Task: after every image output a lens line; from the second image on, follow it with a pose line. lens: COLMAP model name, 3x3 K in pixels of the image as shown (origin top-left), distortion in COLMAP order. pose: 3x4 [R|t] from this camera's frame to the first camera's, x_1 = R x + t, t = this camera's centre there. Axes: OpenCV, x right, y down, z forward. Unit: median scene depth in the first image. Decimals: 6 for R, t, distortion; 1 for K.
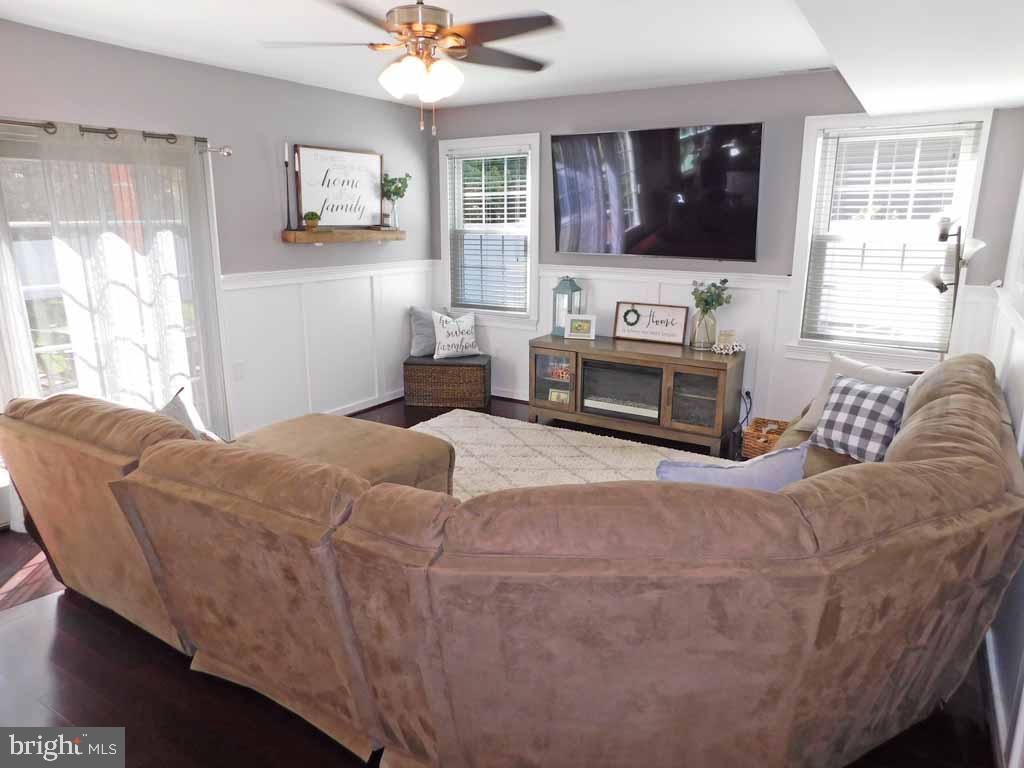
lens RADIAL K [[675.2, 0, 510.0], [0, 675.2, 379.9], [0, 0, 1]] dist [-0.026082, 0.011600]
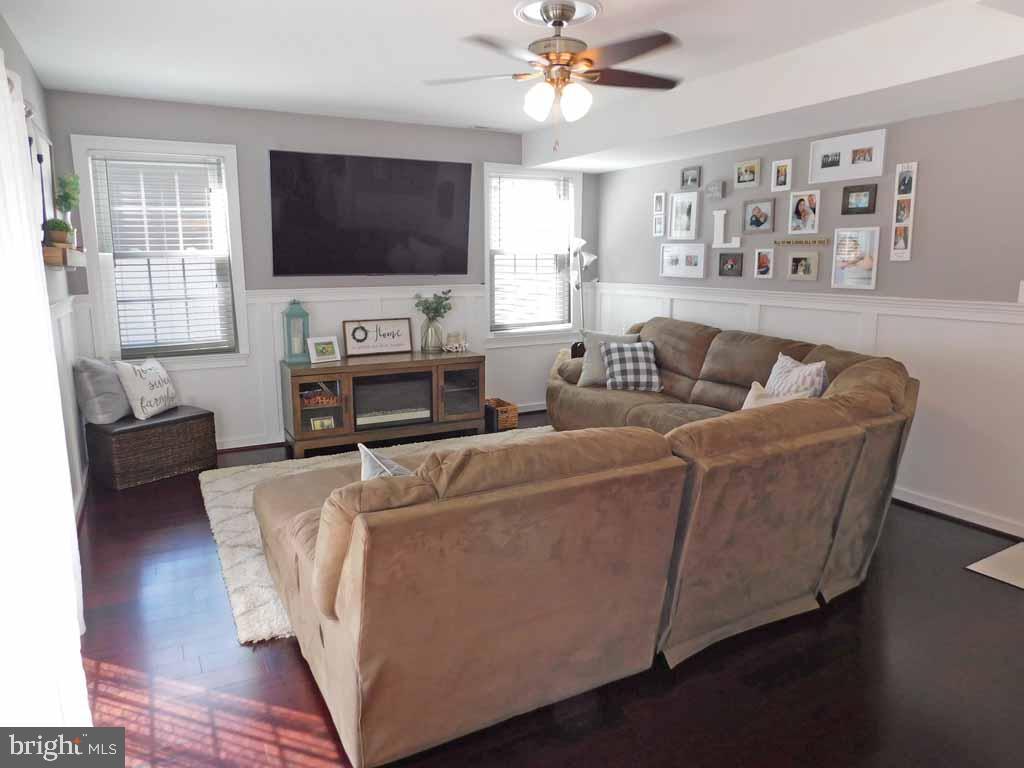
lens RADIAL K [[675.2, 0, 513.0], [0, 675.2, 388.4], [0, 0, 1]] dist [-0.026082, 0.011600]
pose [[0.489190, -0.167542, 0.855934, -0.610687], [0.205815, 0.975836, 0.073383, -0.039278], [-0.847546, 0.140266, 0.511851, 0.282948]]
